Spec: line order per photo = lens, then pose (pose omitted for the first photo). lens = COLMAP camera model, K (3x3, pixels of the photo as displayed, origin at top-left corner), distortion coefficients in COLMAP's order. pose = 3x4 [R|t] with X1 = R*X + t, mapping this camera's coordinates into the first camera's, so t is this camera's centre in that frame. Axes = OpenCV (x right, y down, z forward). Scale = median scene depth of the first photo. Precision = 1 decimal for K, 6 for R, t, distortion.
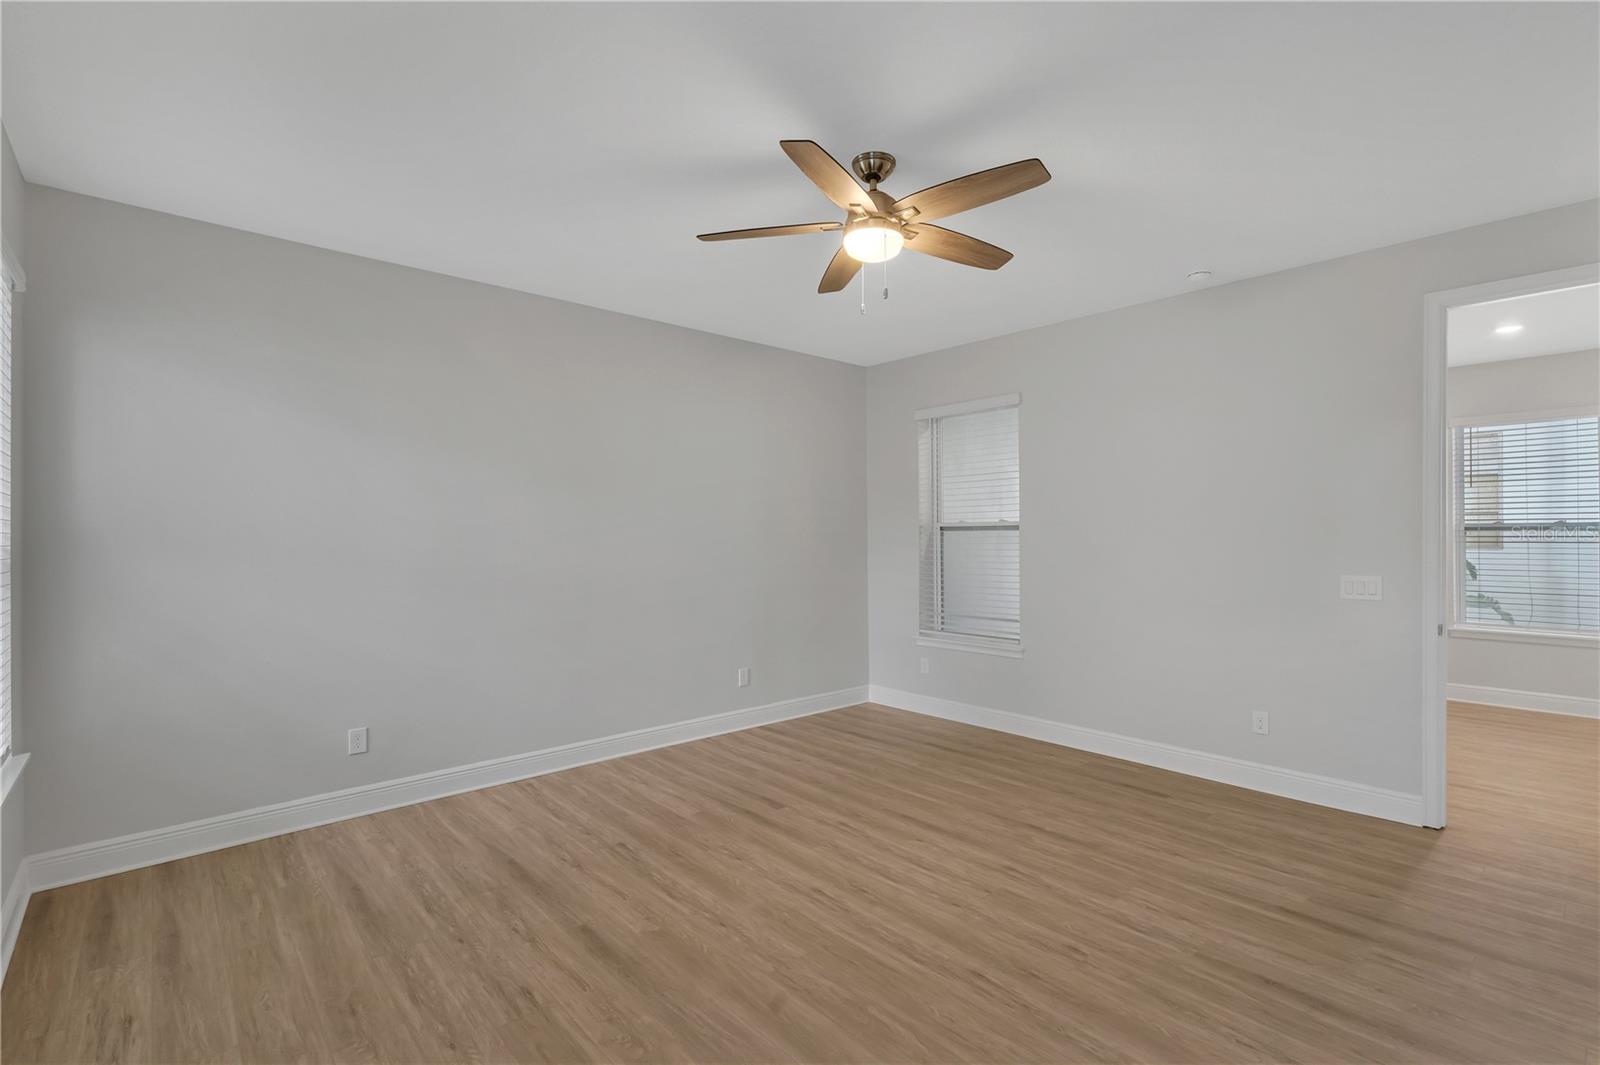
lens RADIAL K [[734.1, 0, 790.1], [0, 734.1, 536.6], [0, 0, 1]] dist [0.003983, 0.000815]
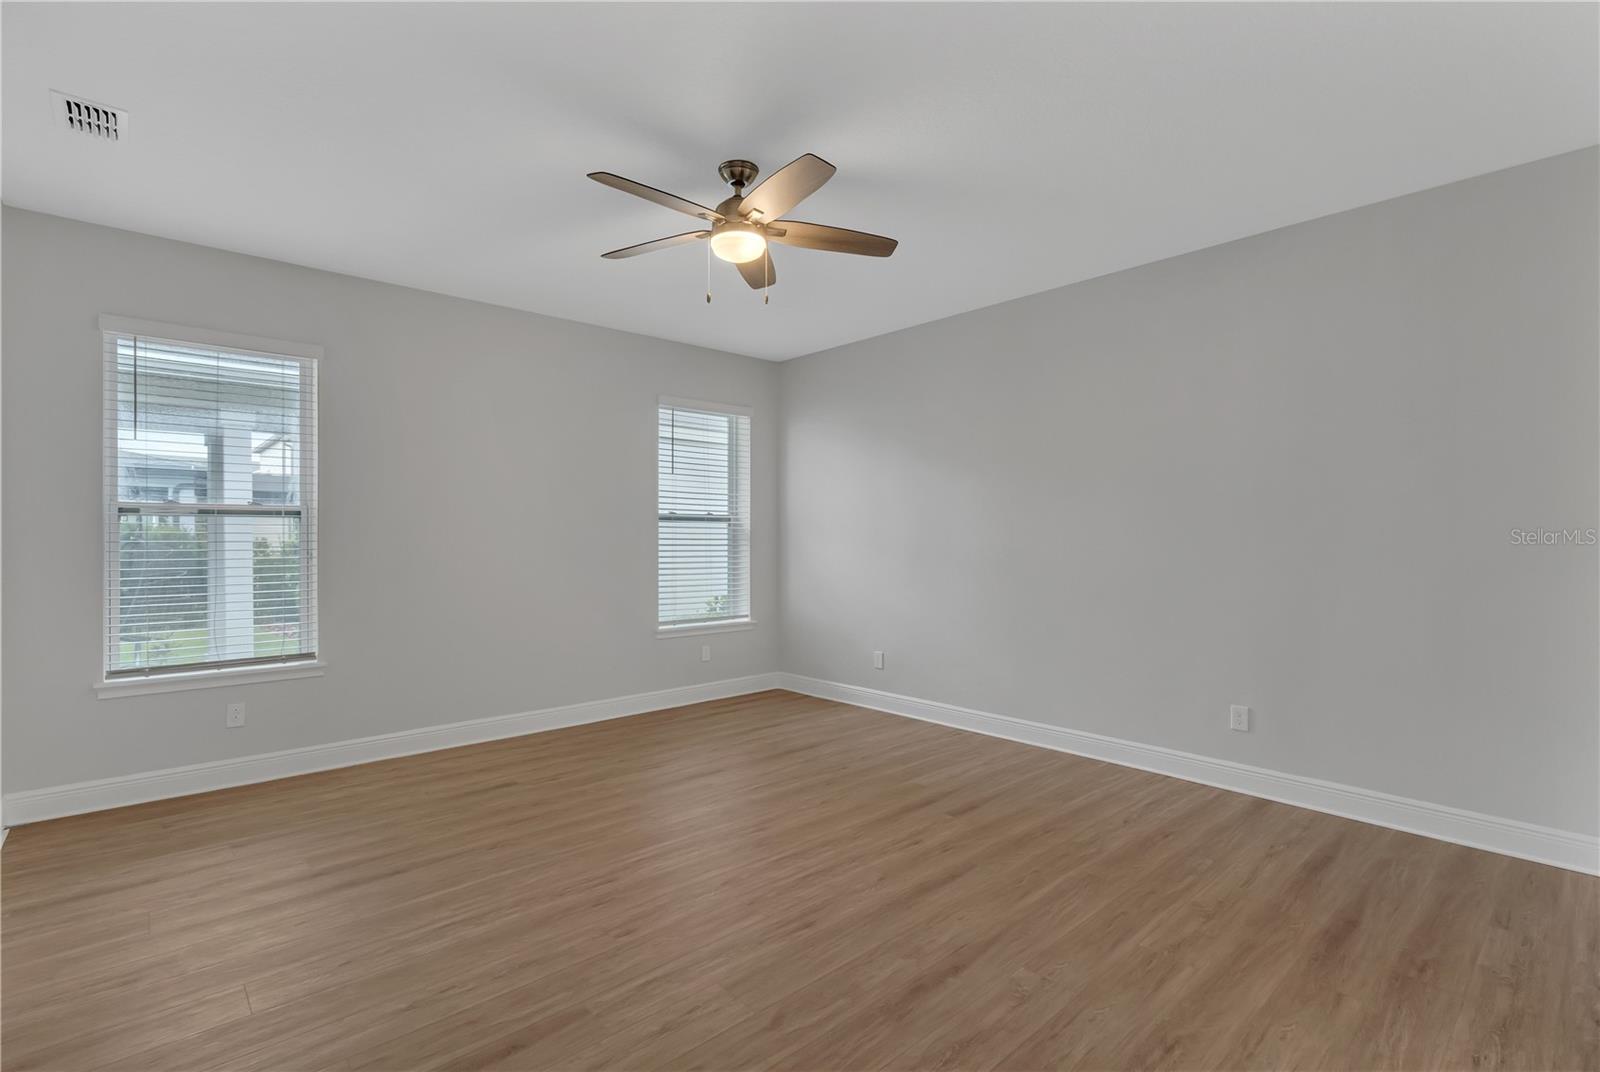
lens RADIAL K [[734.1, 0, 787.9], [0, 734.1, 536.7], [0, 0, 1]] dist [0.003983, 0.000815]
pose [[-0.001067, 0.001672, -0.999998, 0.915496], [0.003490, 0.999993, 0.001668, 0.023564], [0.999993, -0.003488, -0.001073, 0.817850]]
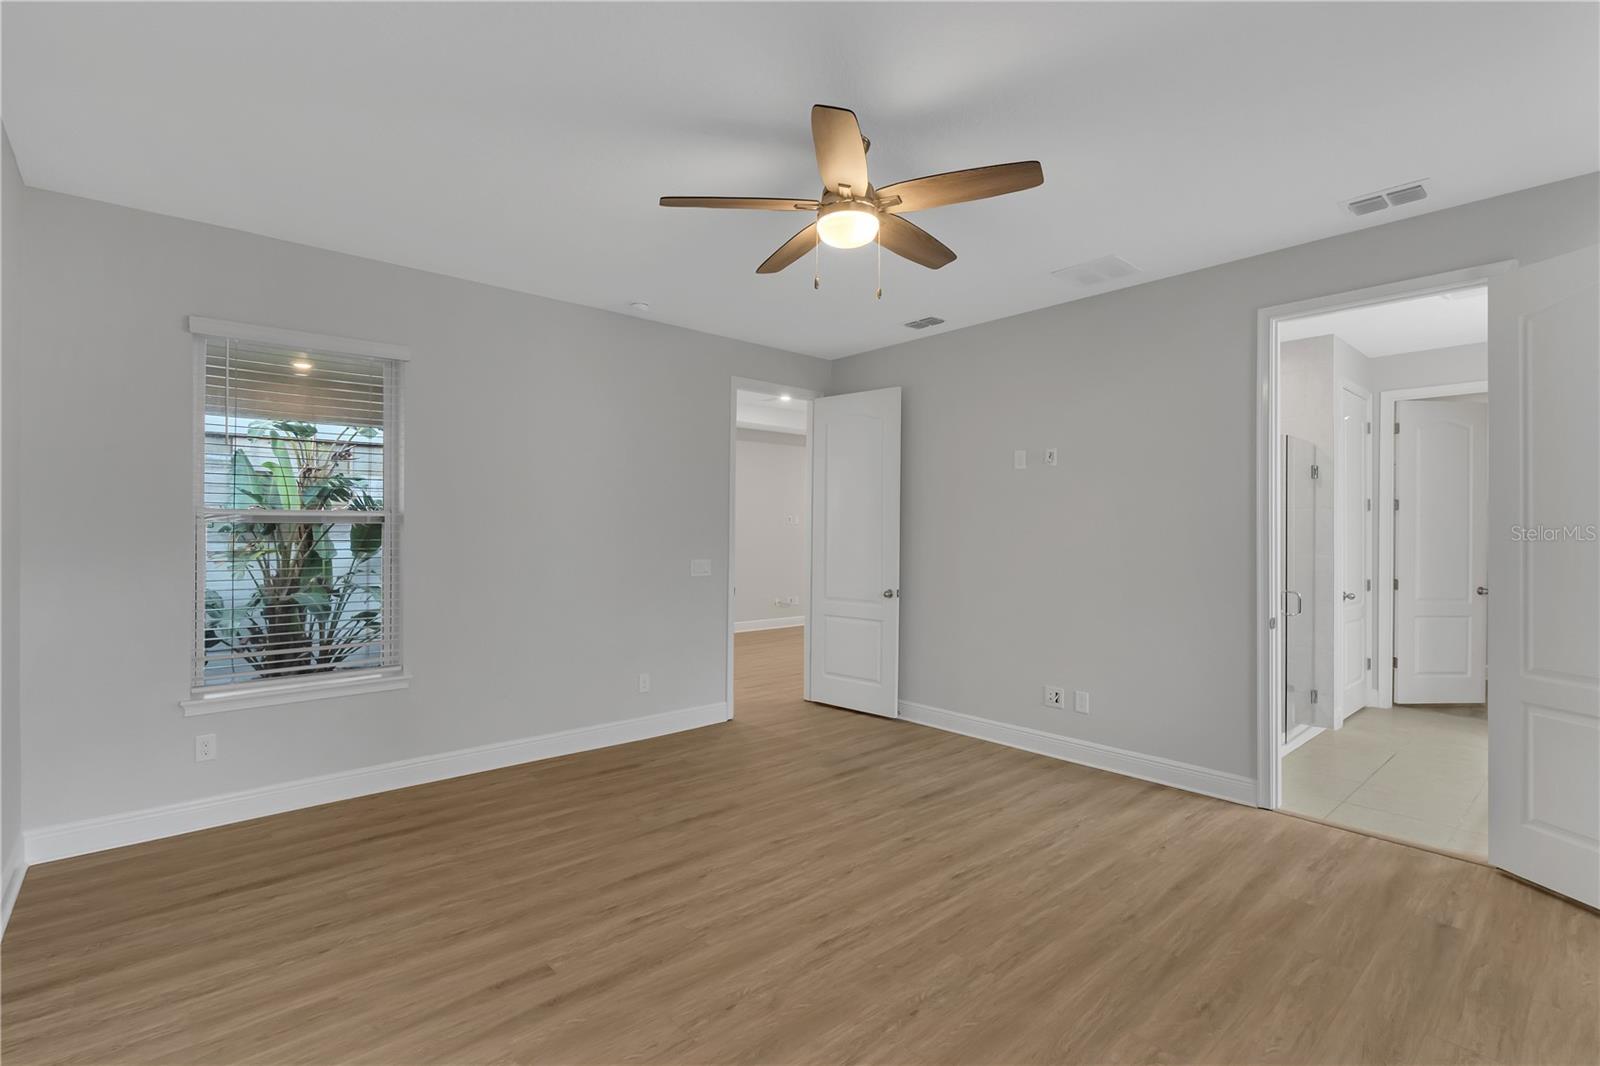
lens RADIAL K [[734.1, 0, 804.3], [0, 734.1, 533.4], [0, 0, 1]] dist [0.003983, 0.000815]
pose [[-0.012125, 0.003532, 0.999920, -0.643355], [-0.005505, 0.999978, -0.003599, 0.005490], [-0.999911, -0.005548, -0.012106, 0.813112]]
